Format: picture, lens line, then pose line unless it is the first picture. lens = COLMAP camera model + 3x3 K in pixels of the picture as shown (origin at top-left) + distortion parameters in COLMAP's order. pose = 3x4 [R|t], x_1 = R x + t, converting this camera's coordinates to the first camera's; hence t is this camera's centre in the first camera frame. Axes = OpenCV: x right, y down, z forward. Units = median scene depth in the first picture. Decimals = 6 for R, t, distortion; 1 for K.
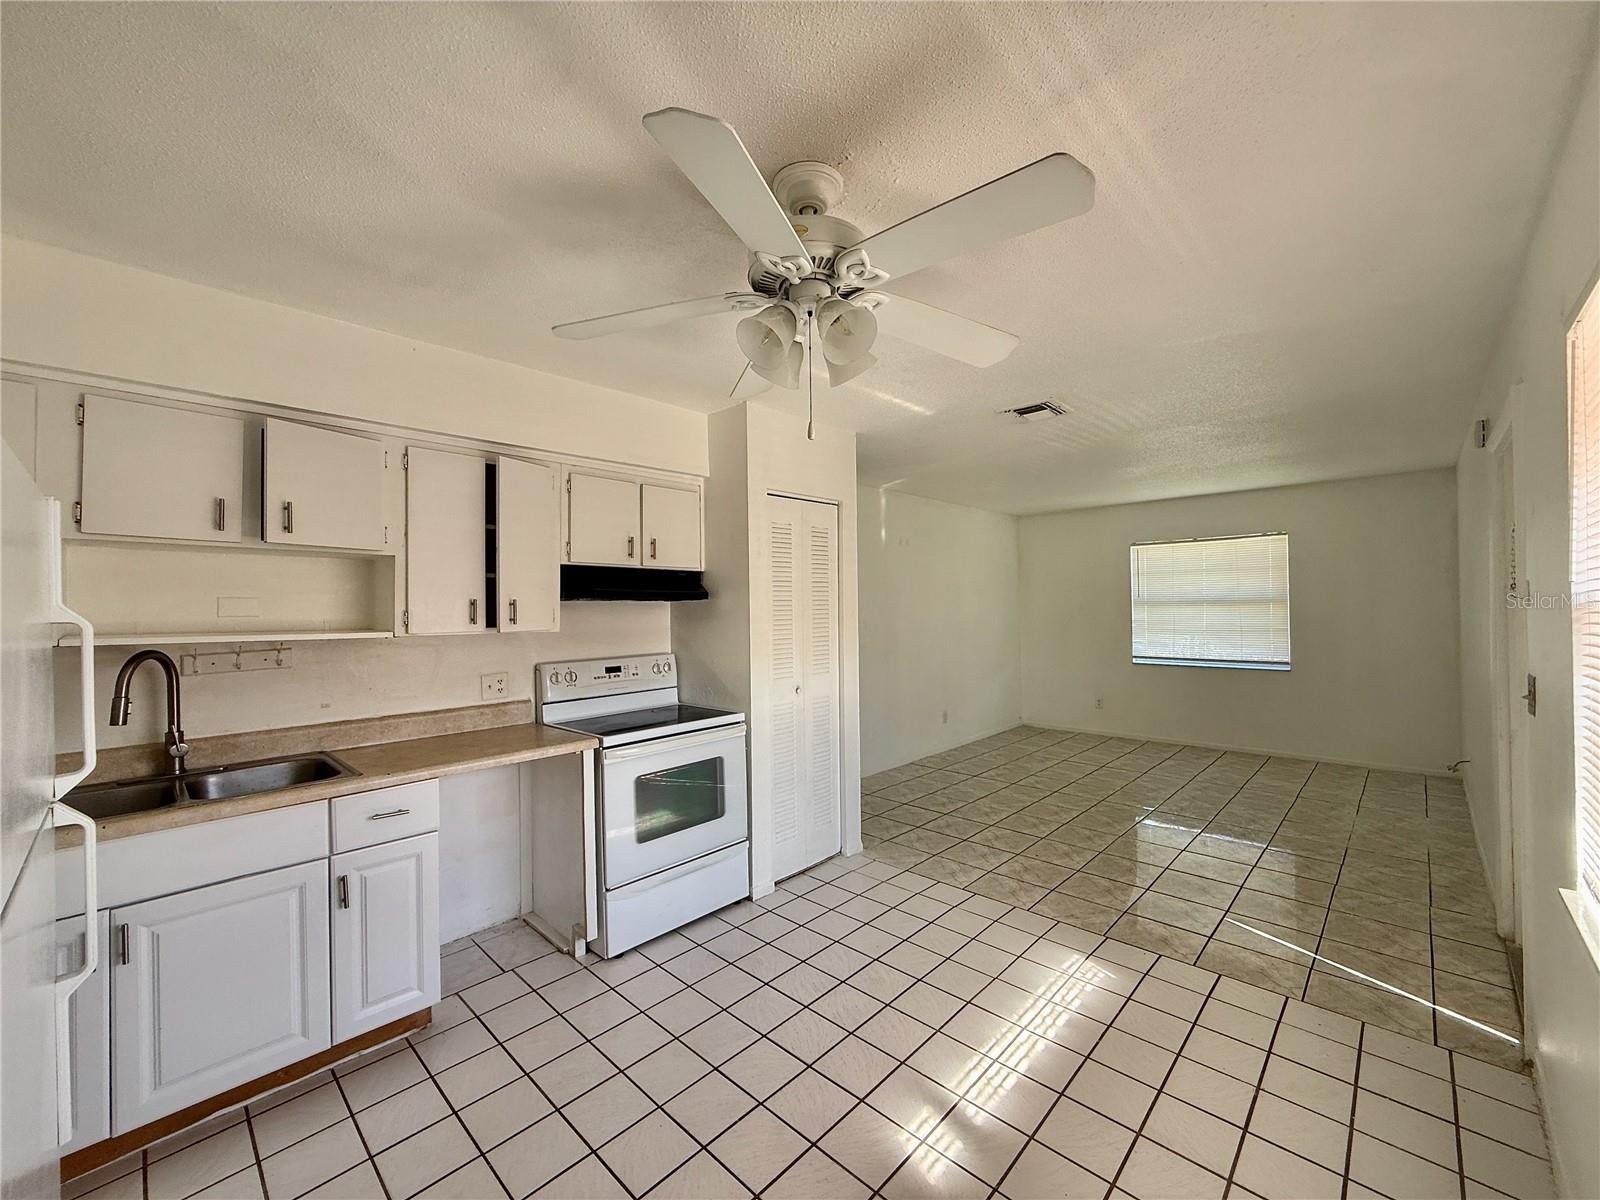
lens RADIAL K [[655.0, 0, 783.0], [0, 655.0, 599.3], [0, 0, 1]] dist [-0.003344, -0.001204]
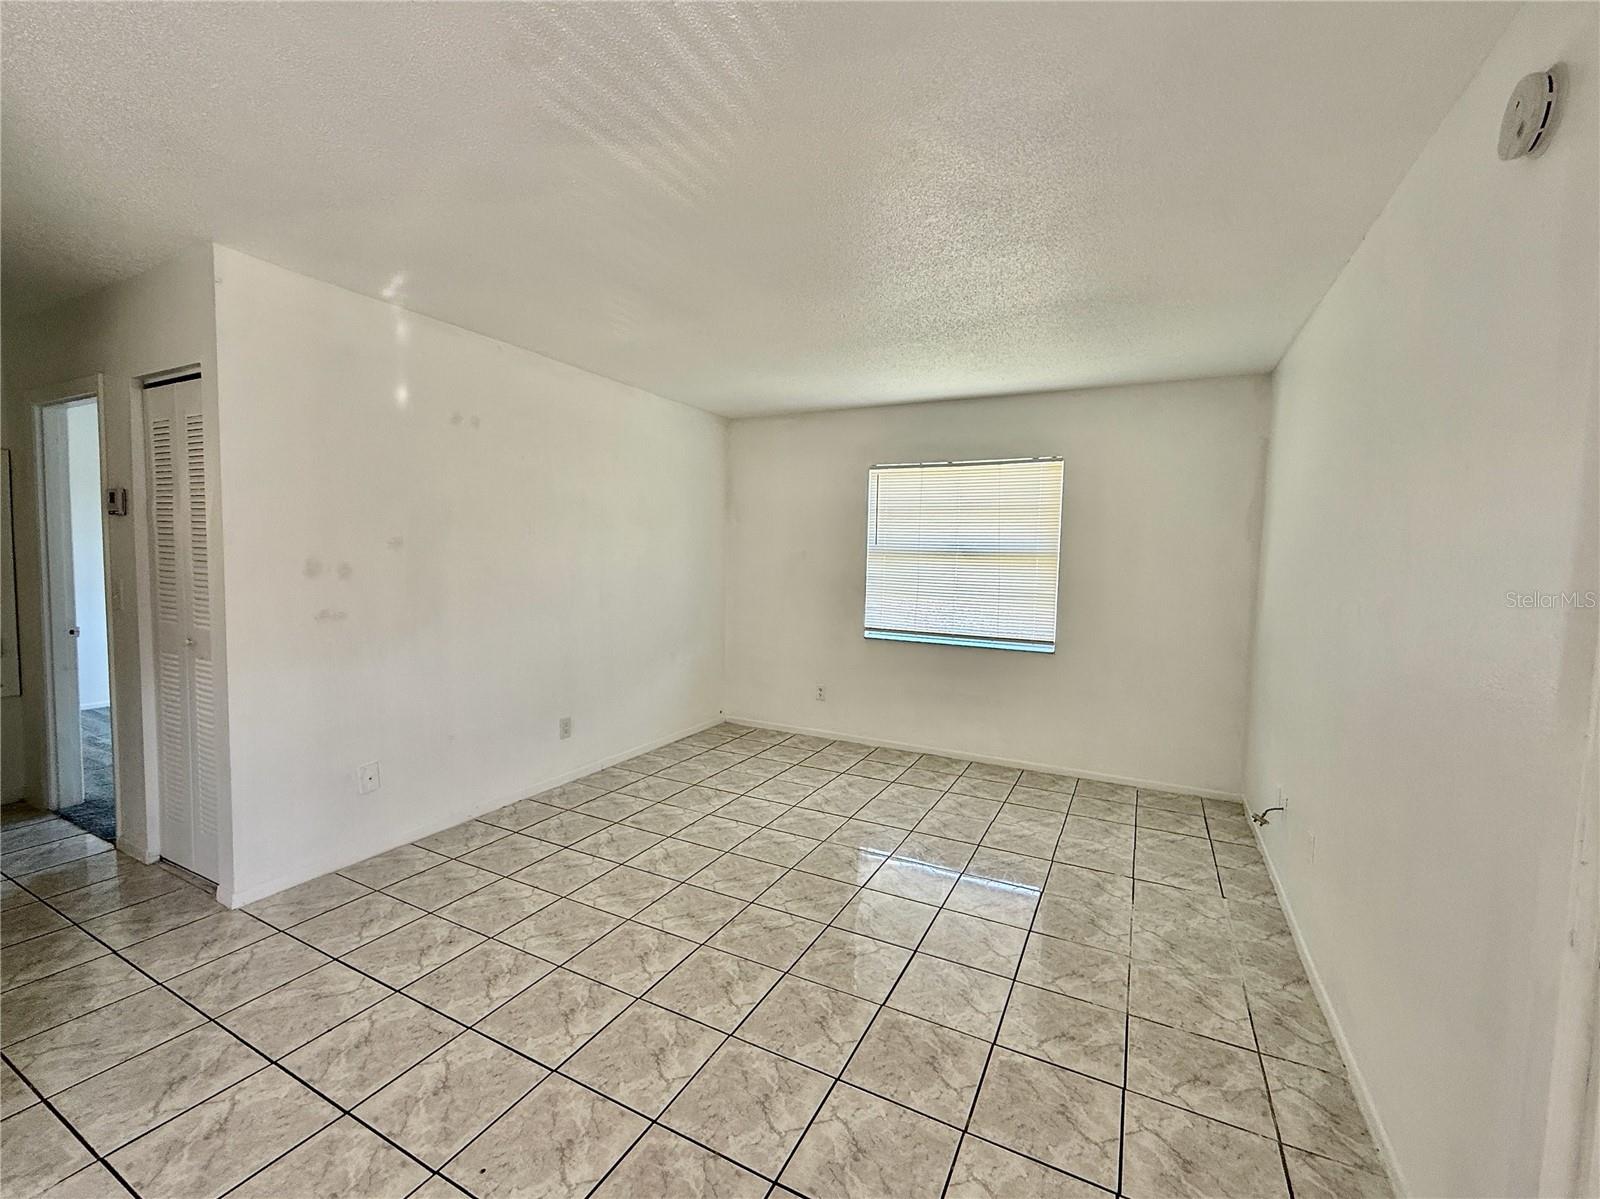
lens RADIAL K [[655.0, 0, 808.2], [0, 655.0, 605.1], [0, 0, 1]] dist [-0.003344, -0.001204]
pose [[0.953771, 0.013458, 0.300233, 0.526888], [-0.038663, 0.996190, 0.078167, 0.019779], [-0.298037, -0.086162, 0.950658, 0.699454]]
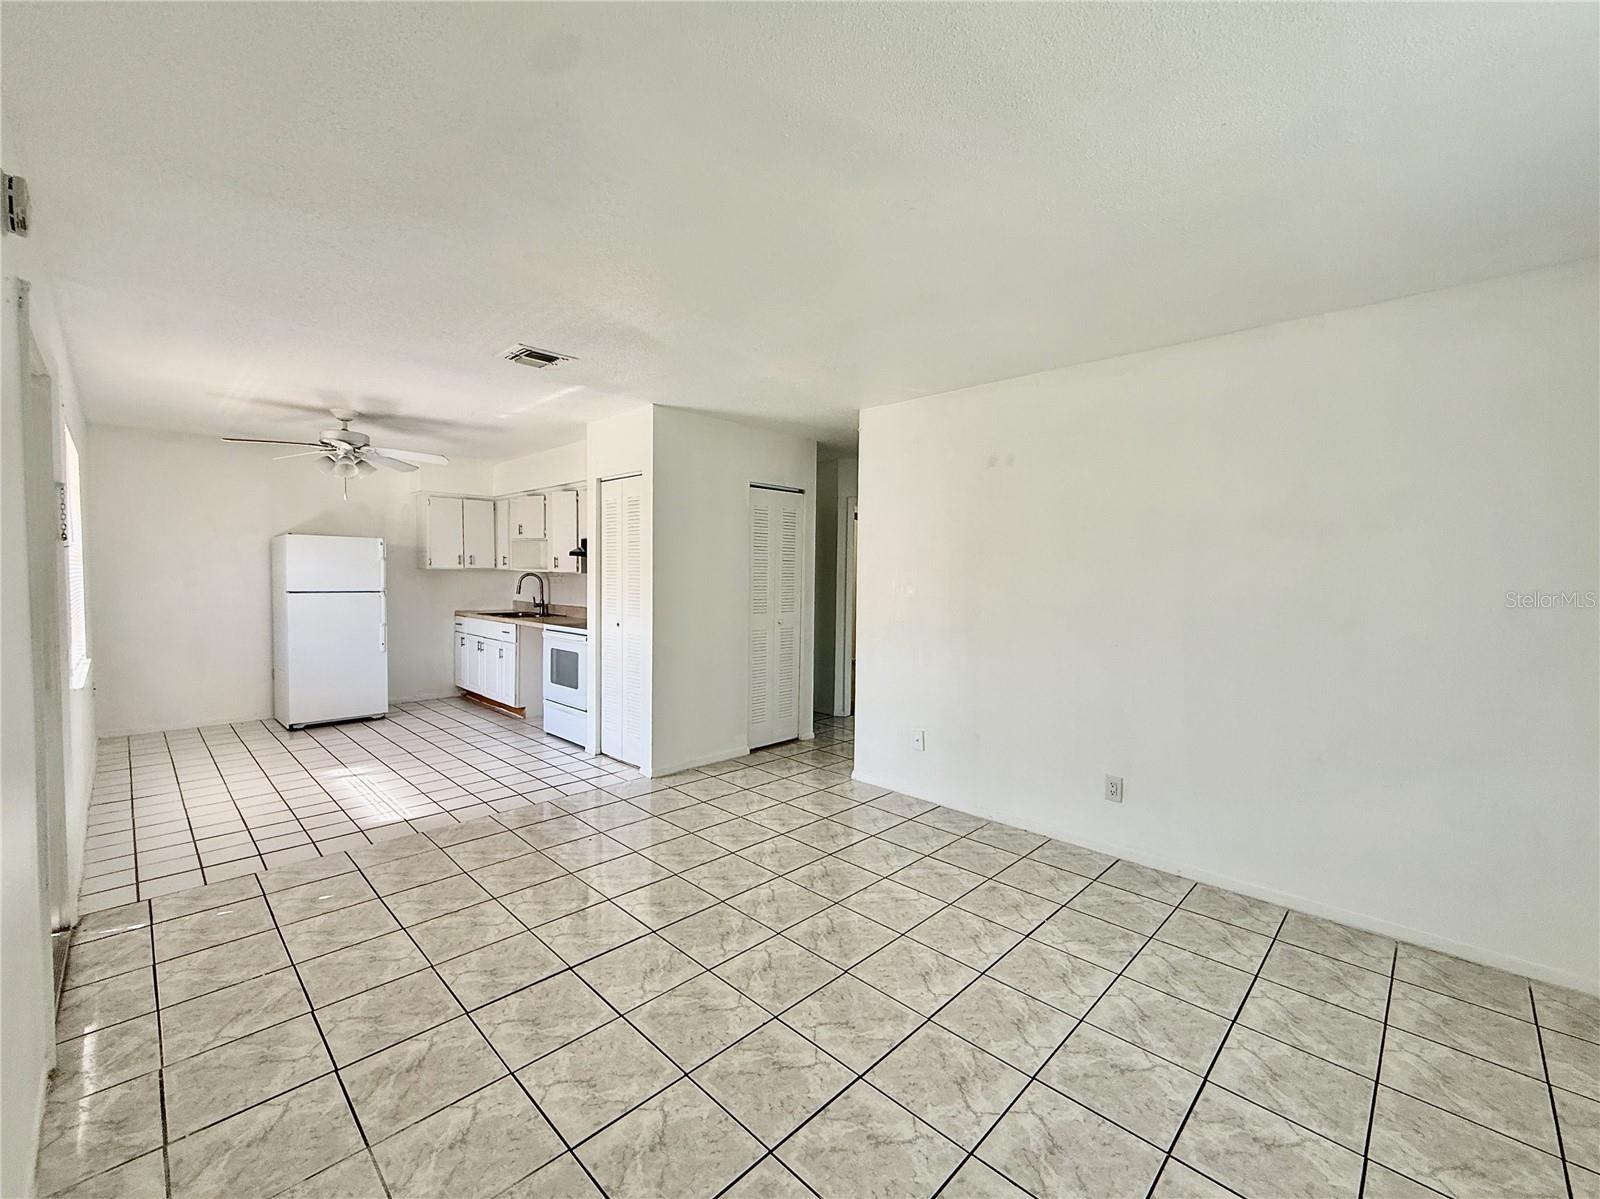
lens RADIAL K [[655.0, 0, 793.3], [0, 655.0, 600.7], [0, 0, 1]] dist [-0.003344, -0.001204]
pose [[-0.006760, 0.054124, -0.998511, 1.430453], [-0.007109, 0.998506, 0.054172, 0.017677], [0.999952, 0.007464, -0.006366, 1.452801]]
